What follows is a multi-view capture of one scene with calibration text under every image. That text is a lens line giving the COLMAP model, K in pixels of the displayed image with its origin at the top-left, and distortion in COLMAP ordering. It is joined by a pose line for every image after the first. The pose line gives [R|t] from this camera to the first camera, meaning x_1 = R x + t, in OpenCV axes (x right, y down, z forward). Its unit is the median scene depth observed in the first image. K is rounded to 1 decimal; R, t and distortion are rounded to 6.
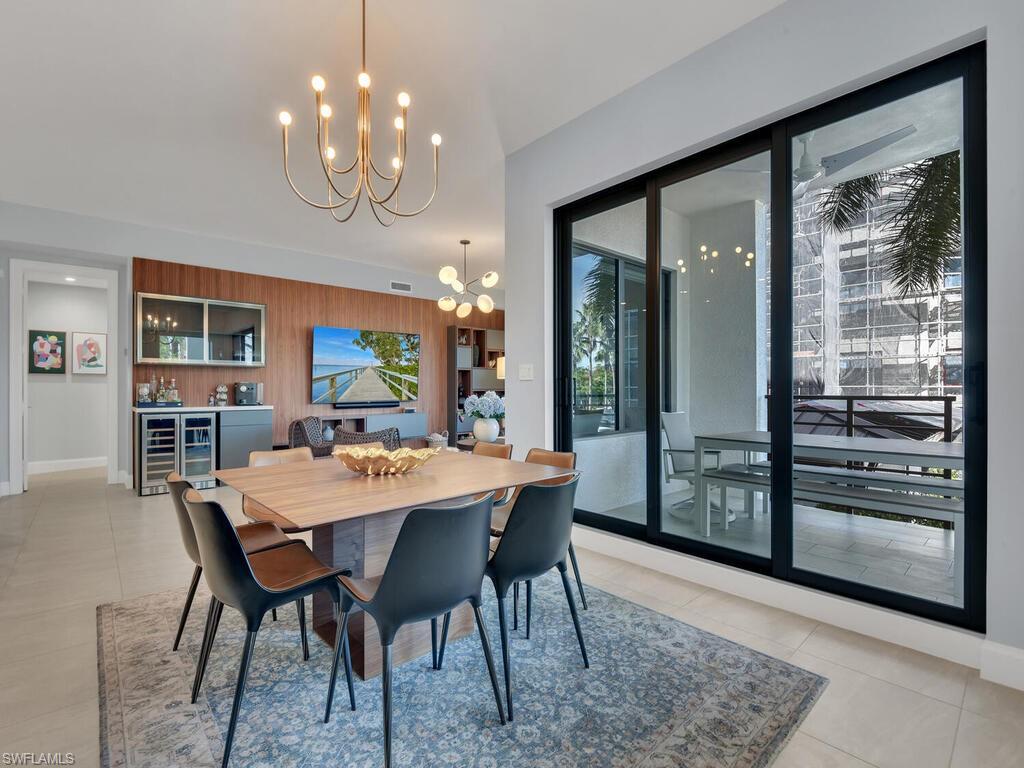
lens RADIAL K [[475.2, 0, 510.9], [0, 475.2, 387.8], [0, 0, 1]] dist [0.001818, -0.016126]
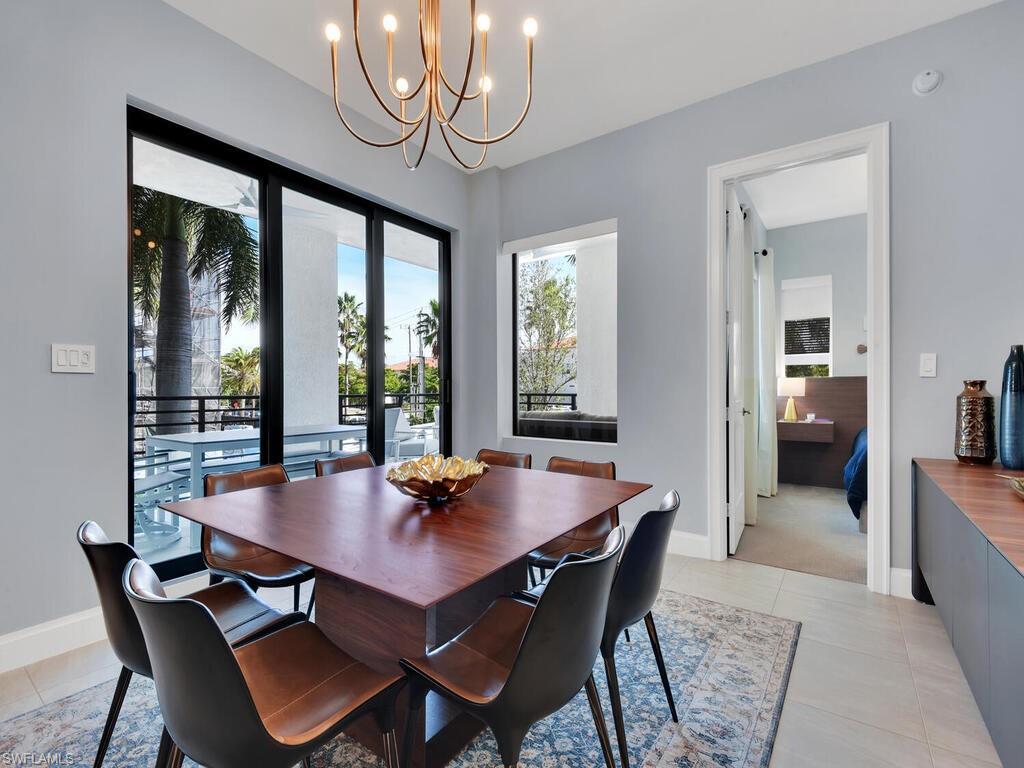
lens RADIAL K [[473.6, 0, 514.4], [0, 473.6, 385.7], [0, 0, 1]] dist [-0.001286, -0.000735]
pose [[-0.230178, 0.010243, 0.973095, -0.360420], [-0.004470, 0.999923, -0.011583, 0.001962], [-0.973138, -0.007016, -0.230114, 0.360202]]
